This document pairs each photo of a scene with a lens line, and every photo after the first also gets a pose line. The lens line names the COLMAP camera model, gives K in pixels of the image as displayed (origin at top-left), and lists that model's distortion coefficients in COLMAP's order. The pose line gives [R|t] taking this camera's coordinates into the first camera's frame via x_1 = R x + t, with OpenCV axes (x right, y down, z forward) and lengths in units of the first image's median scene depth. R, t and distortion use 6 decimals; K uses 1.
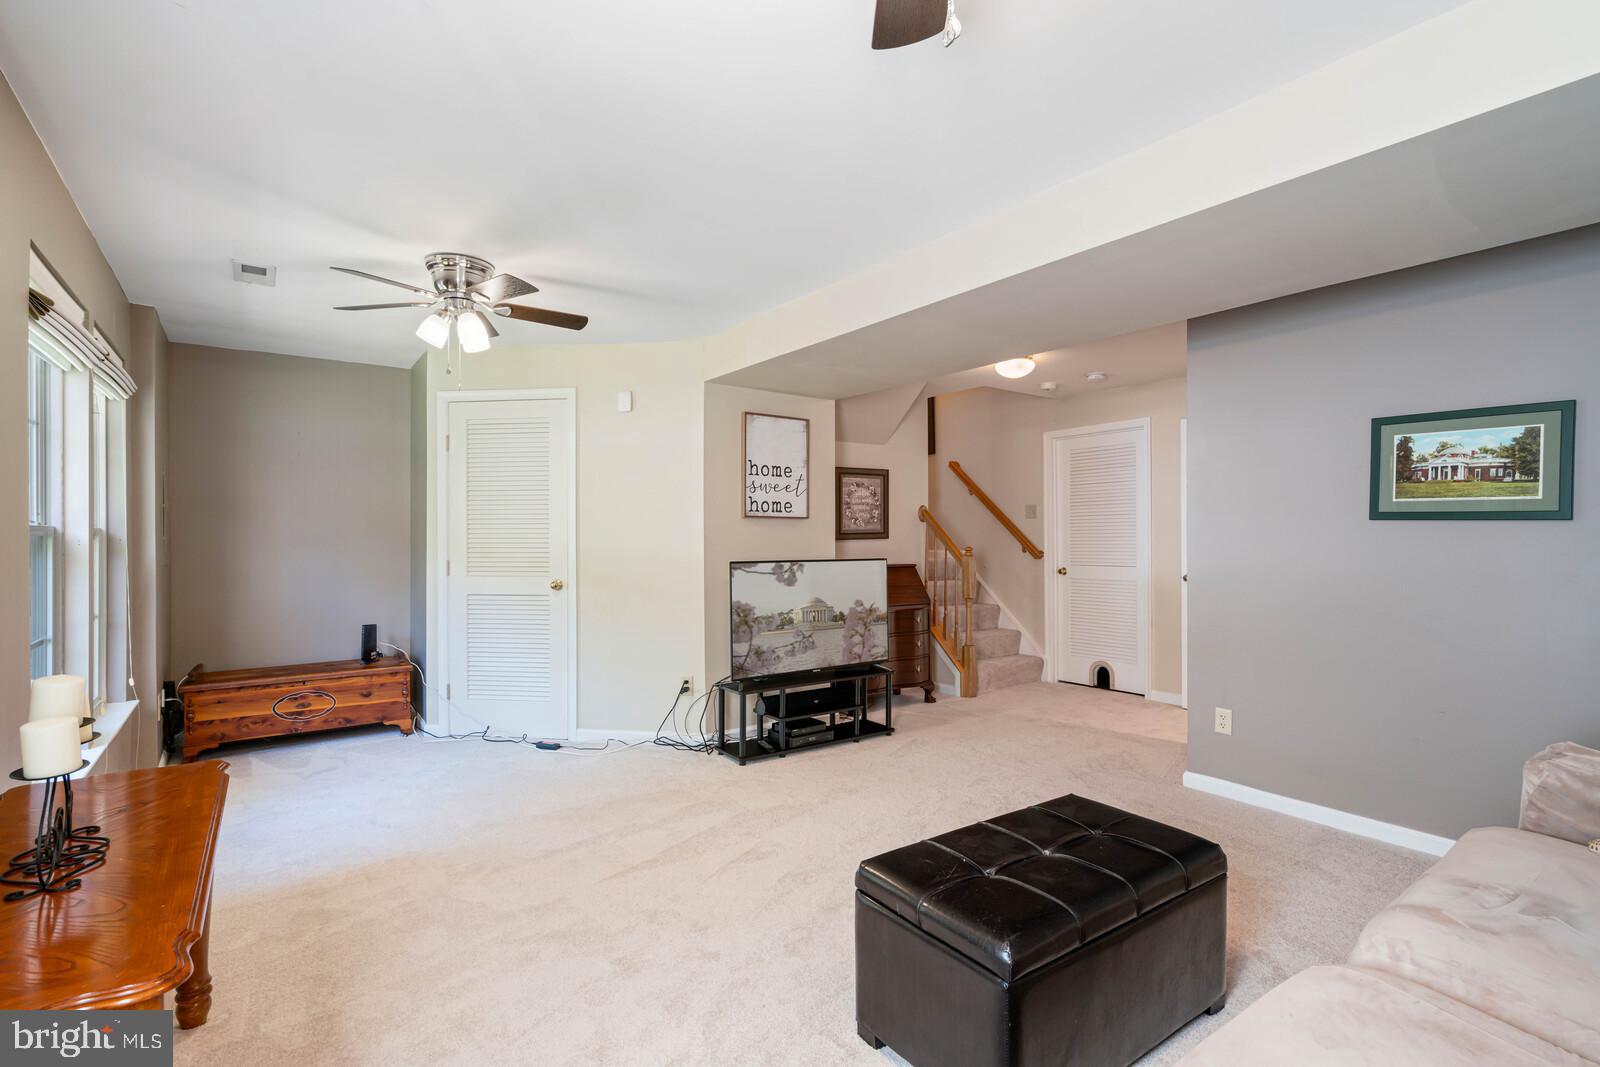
lens RADIAL K [[758.3, 0, 802.6], [0, 758.3, 535.5], [0, 0, 1]] dist [-0.001725, 0.003279]
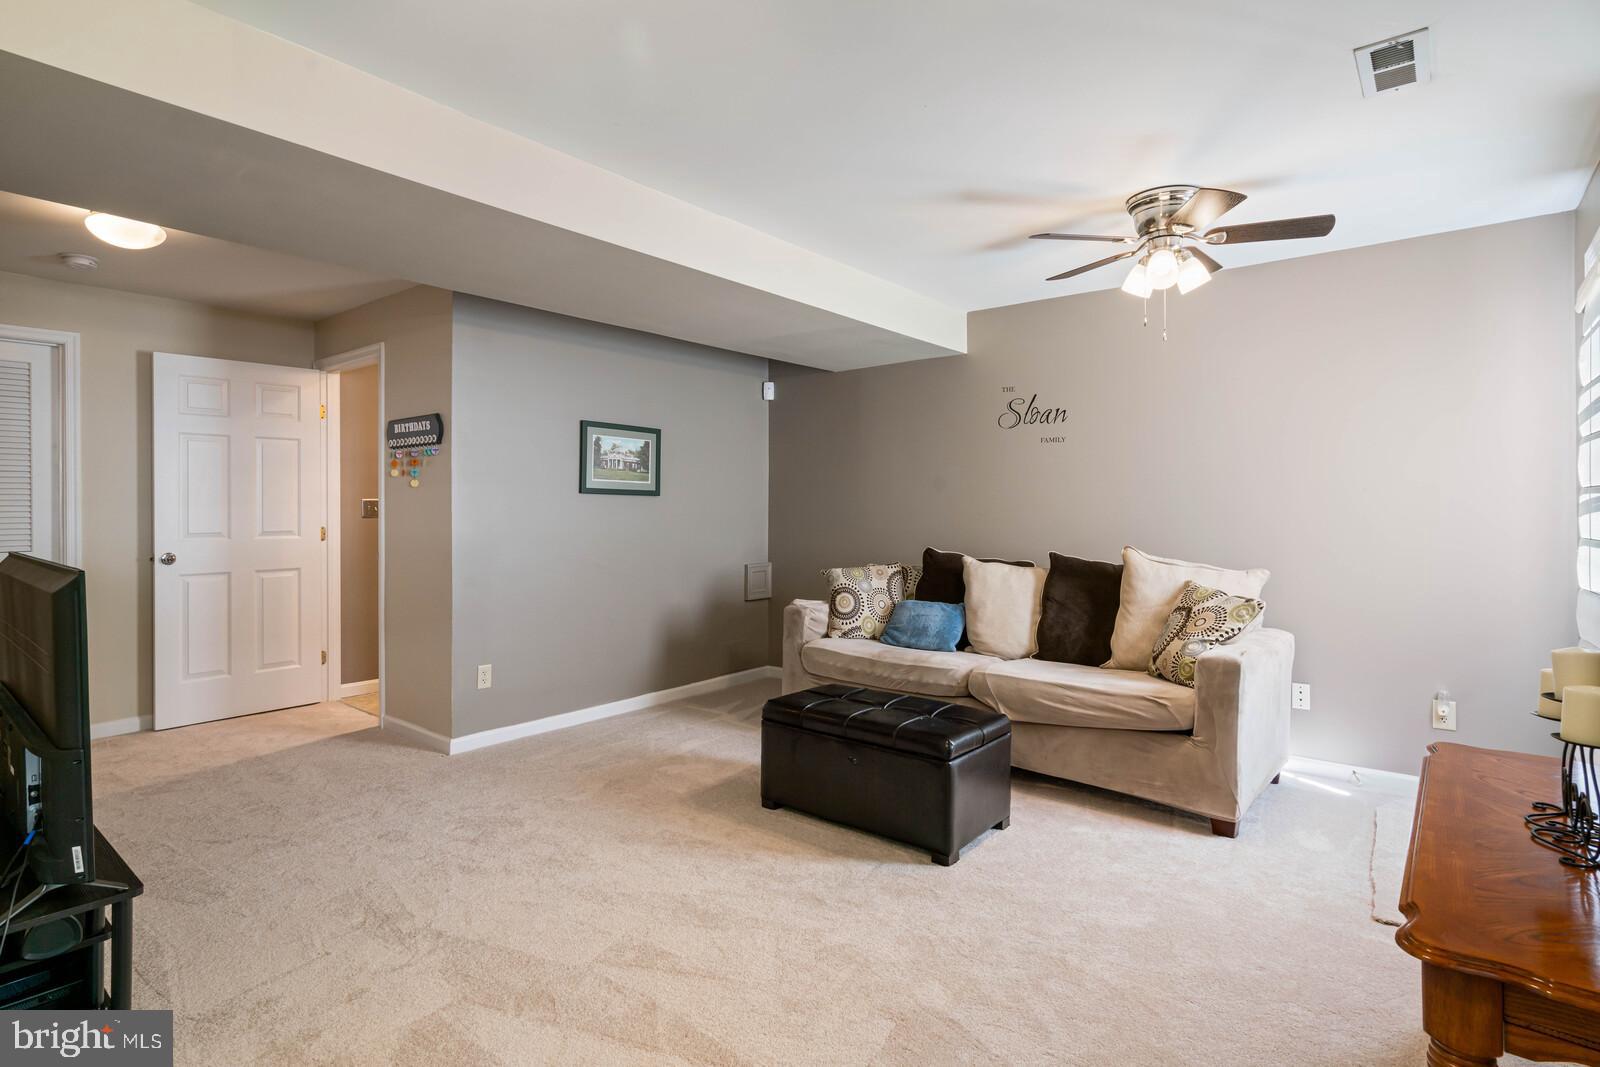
lens RADIAL K [[803.5, 0, 801.7], [0, 803.5, 527.1], [0, 0, 1]] dist [-0.002416, 0.006461]
pose [[-0.266096, -0.031576, 0.963429, -0.805062], [-0.004169, 0.999492, 0.031607, -0.007852], [-0.963937, 0.004394, -0.266093, 1.054760]]
